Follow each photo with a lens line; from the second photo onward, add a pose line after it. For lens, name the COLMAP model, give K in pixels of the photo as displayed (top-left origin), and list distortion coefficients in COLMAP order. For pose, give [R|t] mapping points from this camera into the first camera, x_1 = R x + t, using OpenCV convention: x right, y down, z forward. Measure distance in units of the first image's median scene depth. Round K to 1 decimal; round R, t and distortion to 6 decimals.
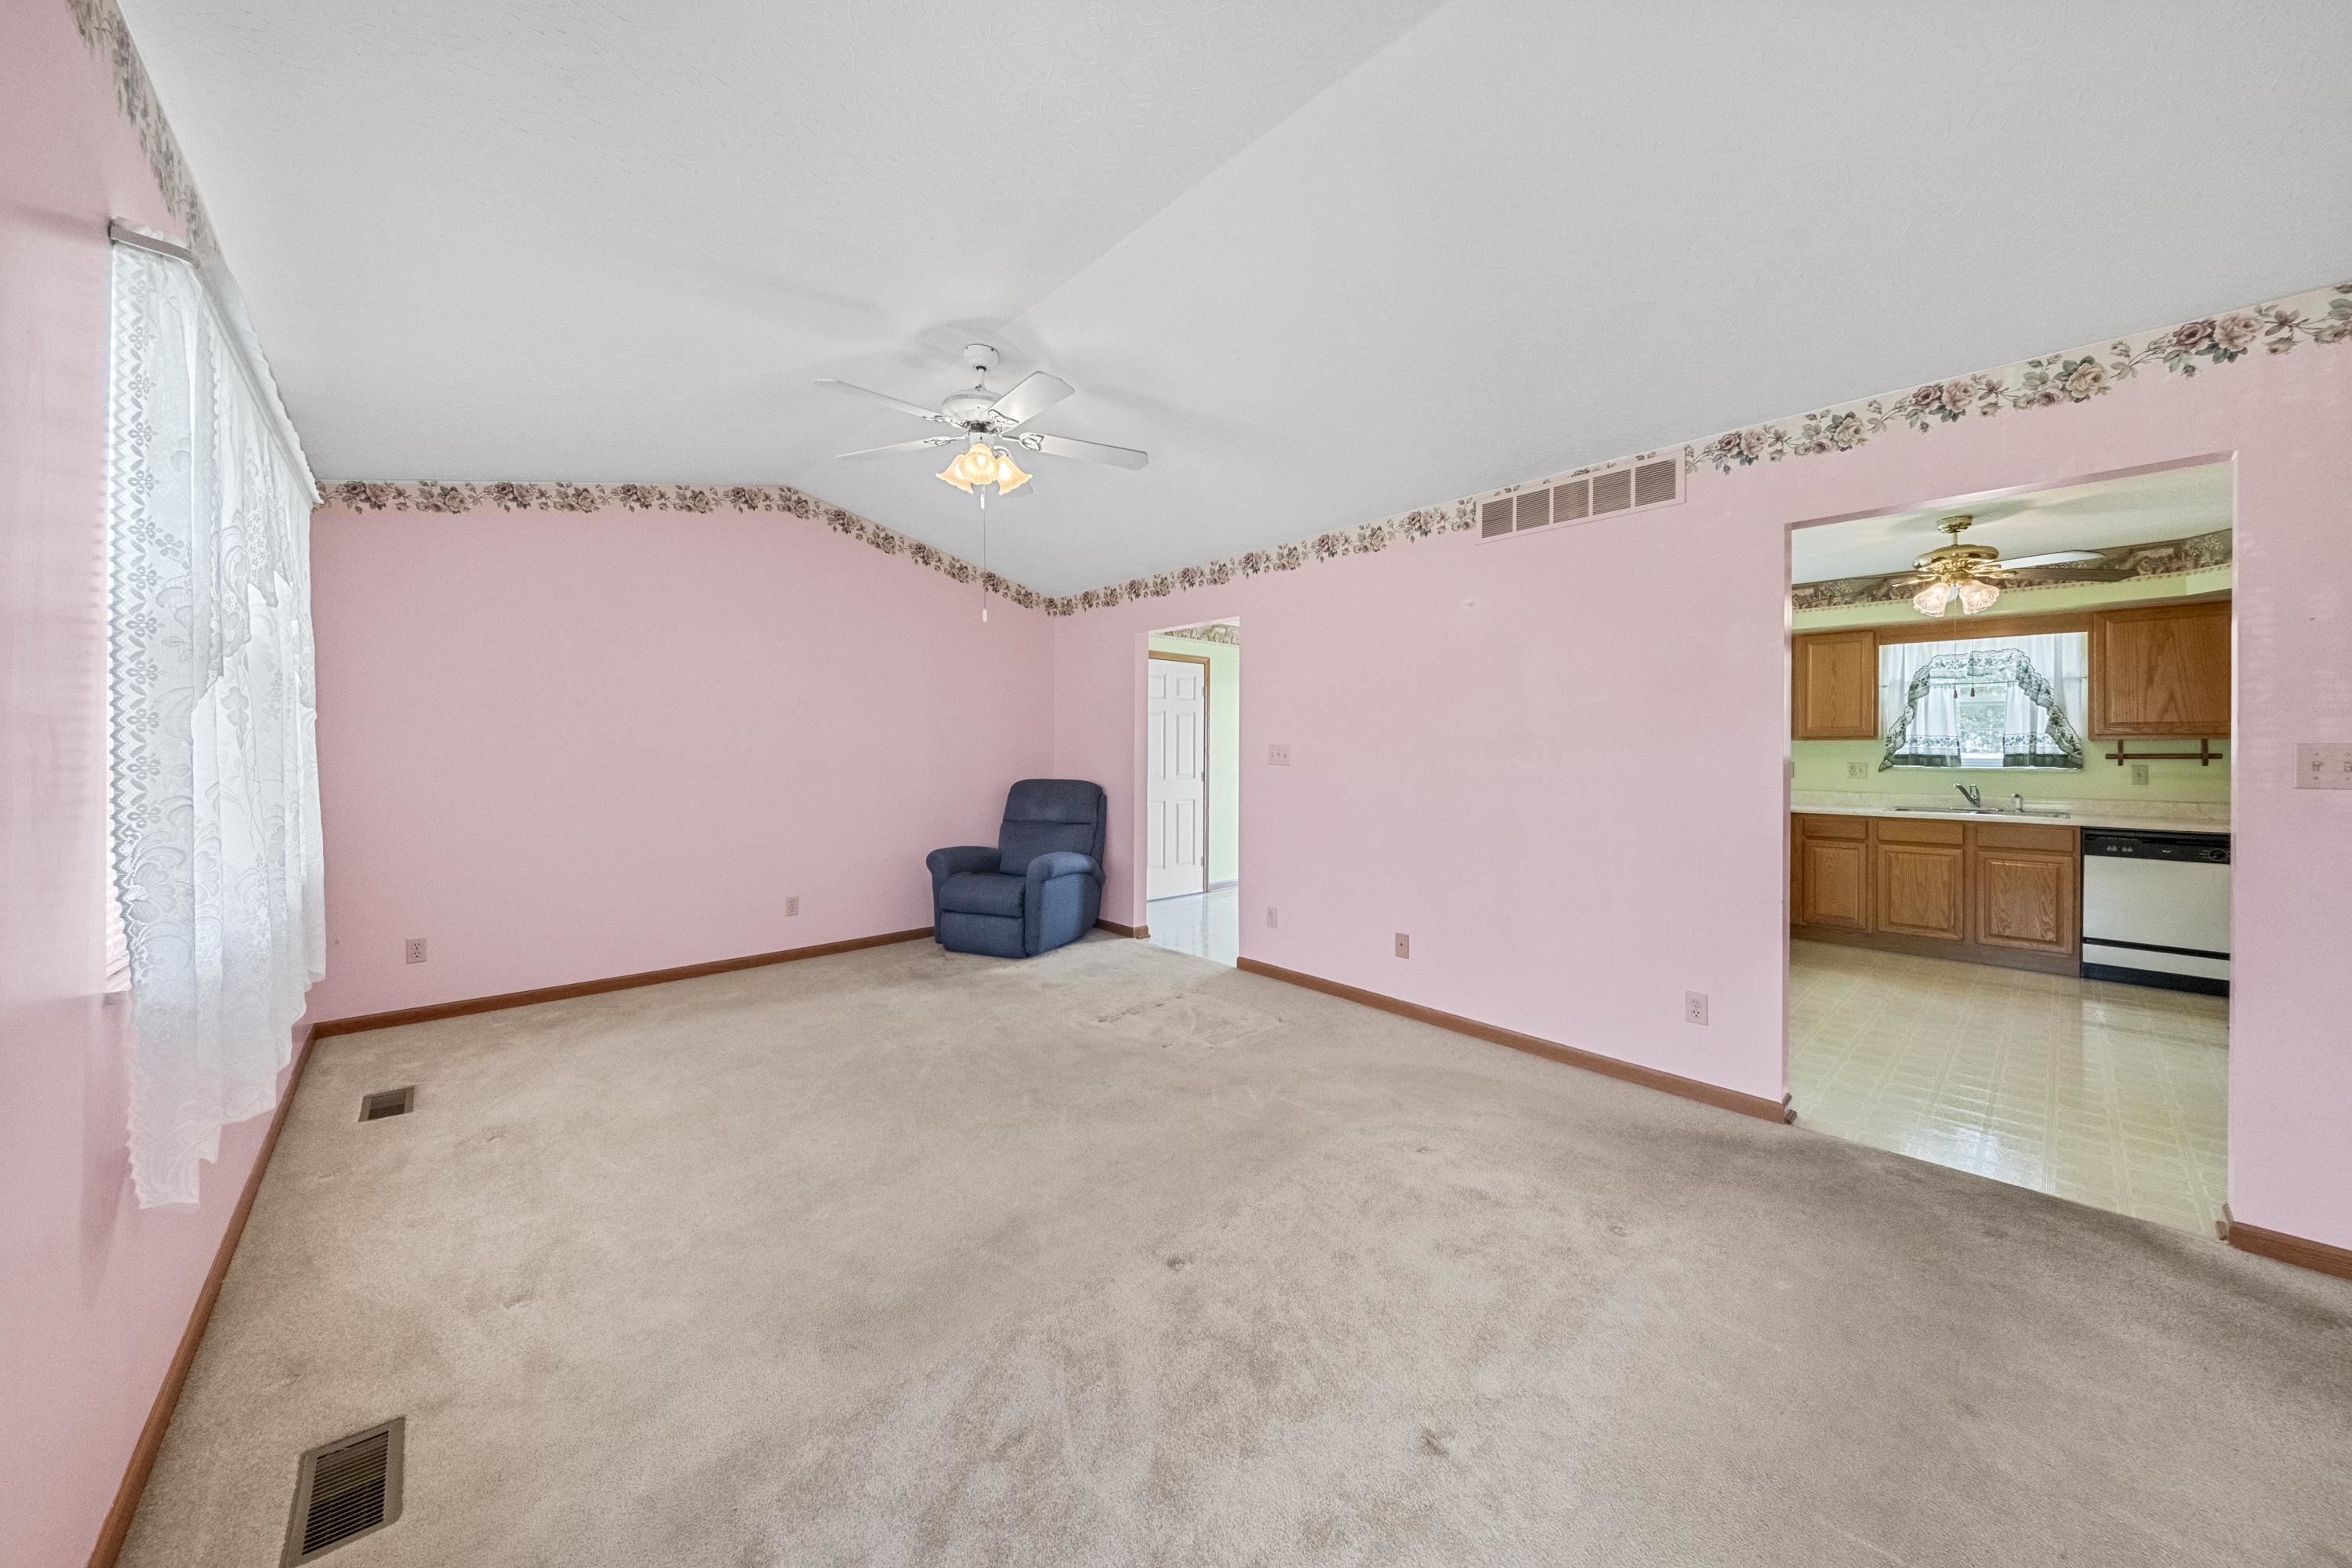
lens RADIAL K [[796.6, 0, 1174.7], [0, 796.6, 760.1], [0, 0, 1]] dist [0.044917, -0.023451]
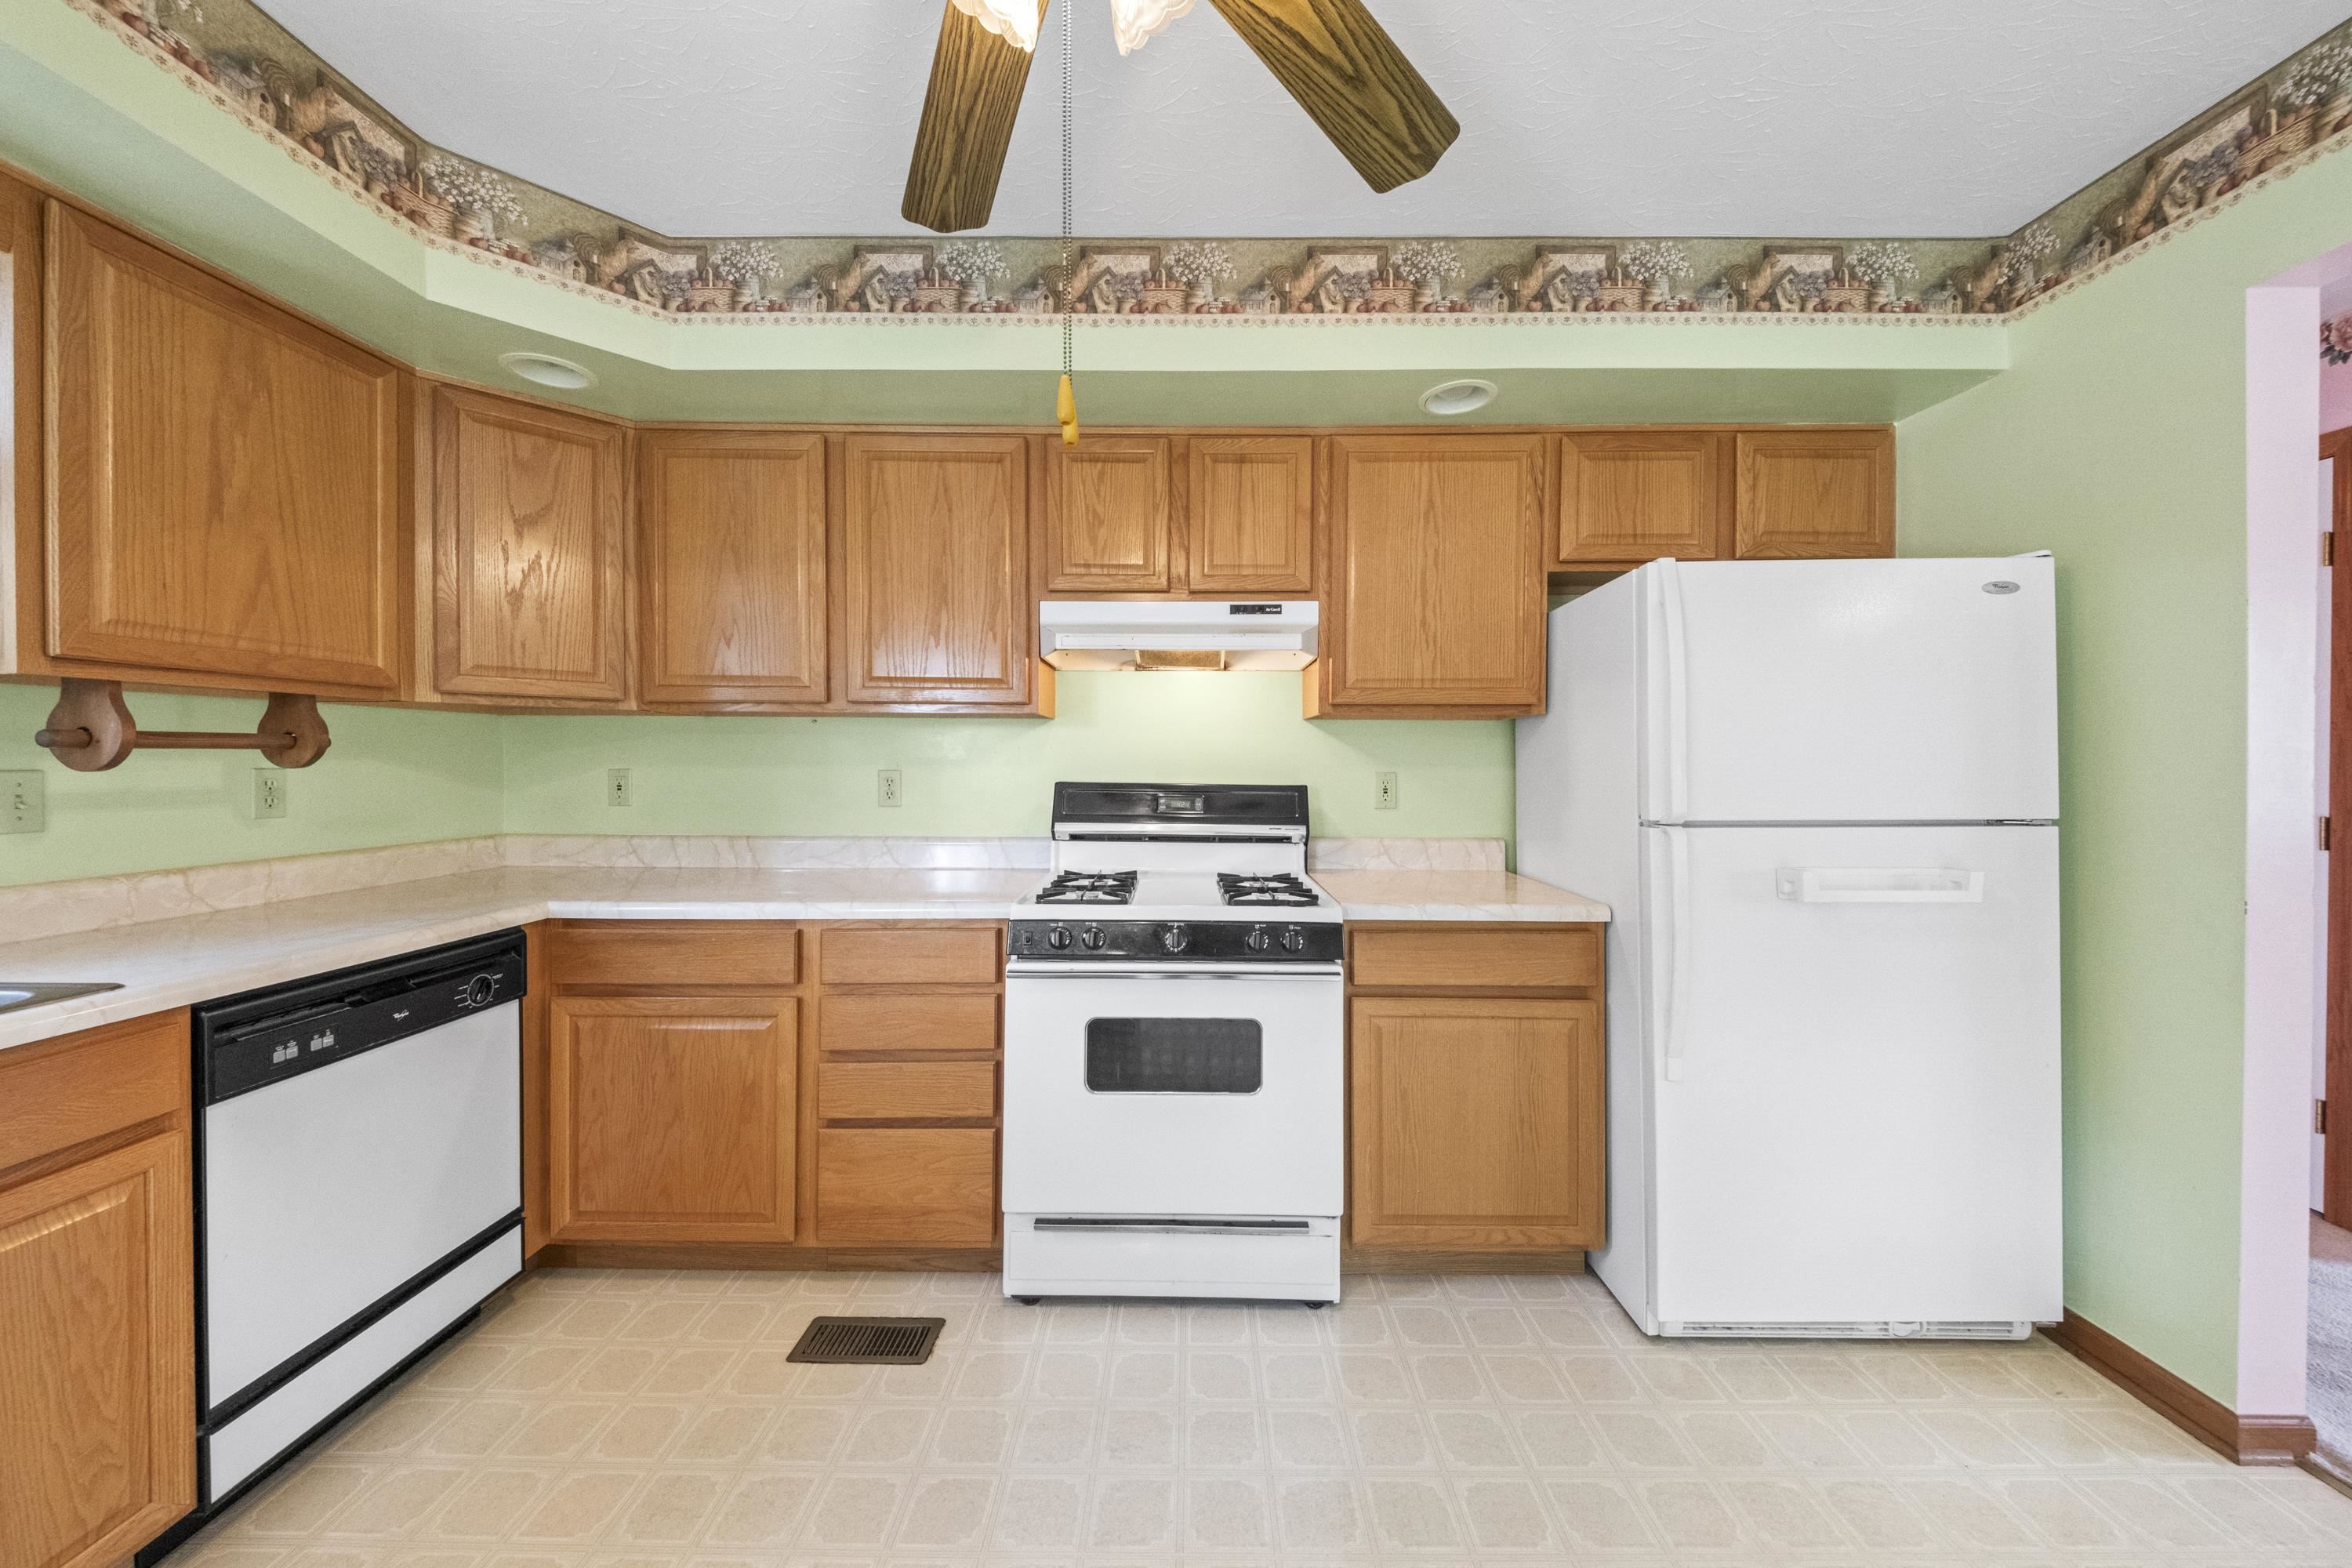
lens RADIAL K [[805.6, 0, 1174.3], [0, 805.6, 768.1], [0, 0, 1]] dist [0.022371, -0.009780]
pose [[-0.733465, -0.006574, 0.679695, 0.646466], [0.004092, 0.999892, 0.014087, 0.003103], [-0.679715, 0.013113, -0.733359, 0.892054]]
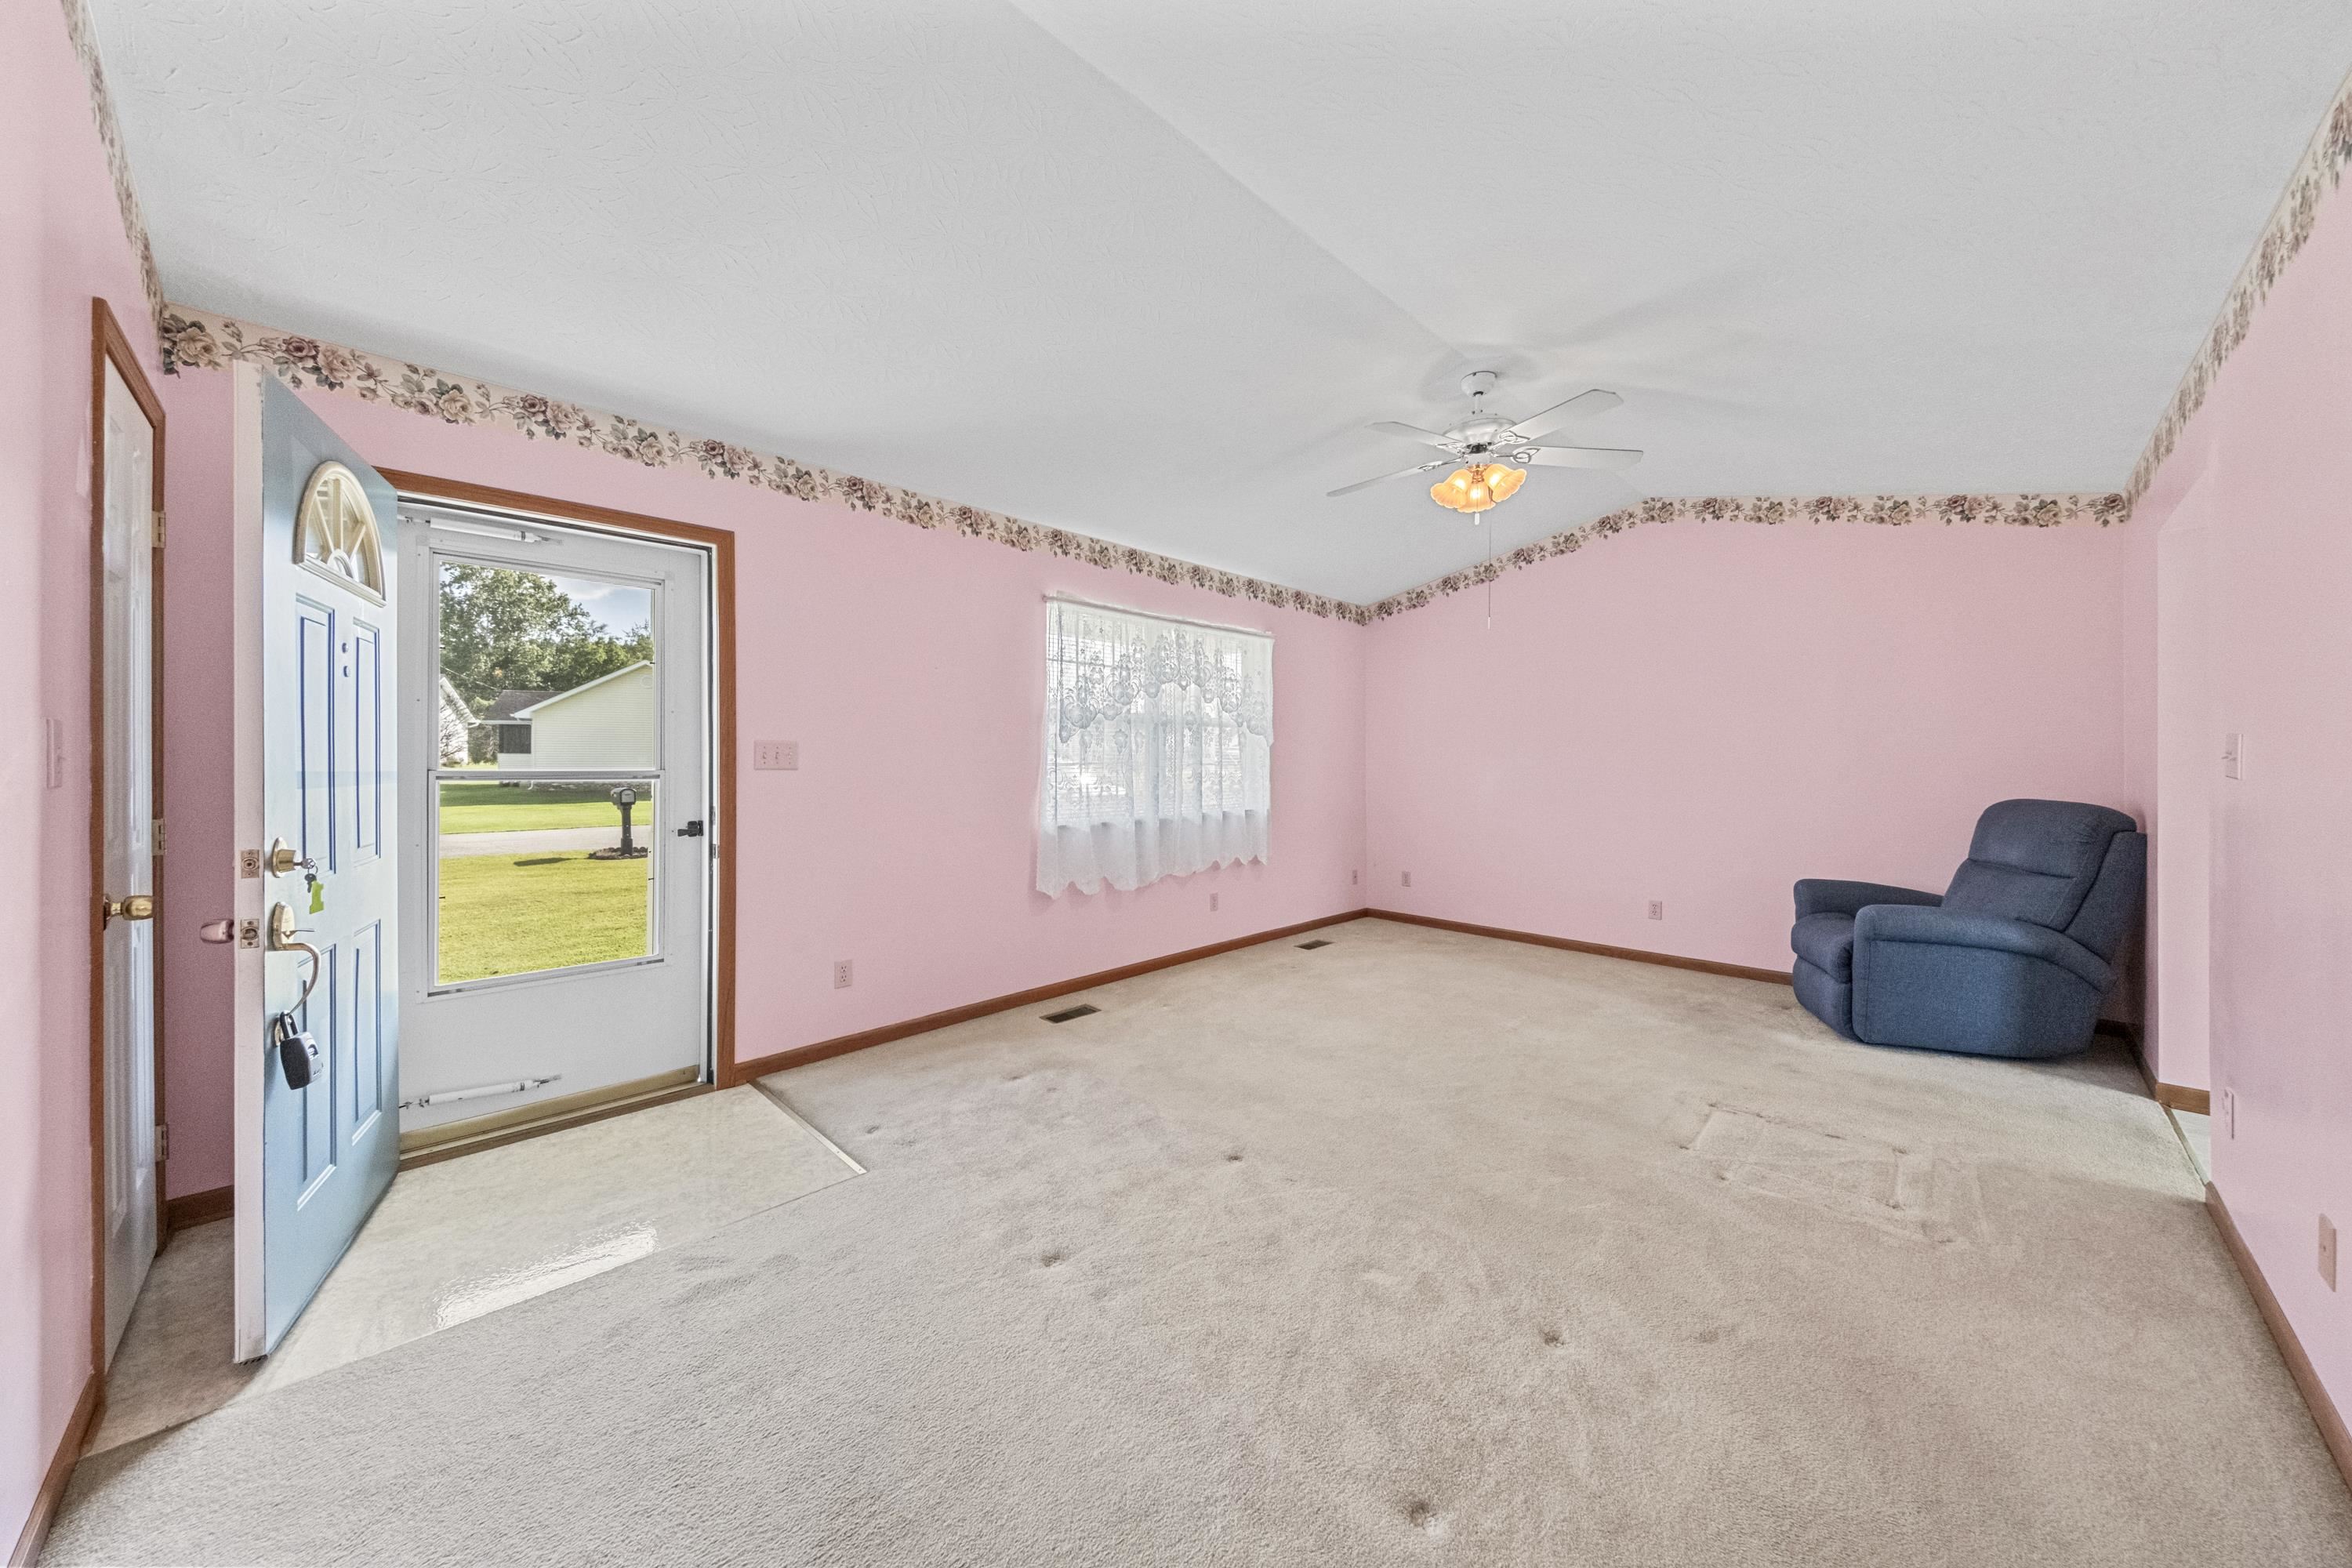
lens RADIAL K [[805.6, 0, 1174.3], [0, 805.6, 768.1], [0, 0, 1]] dist [0.022371, -0.009780]
pose [[0.043723, 0.006076, -0.999025, 0.501649], [-0.012903, 0.999902, 0.005517, 0.005589], [0.998960, 0.012649, 0.043797, 0.341487]]
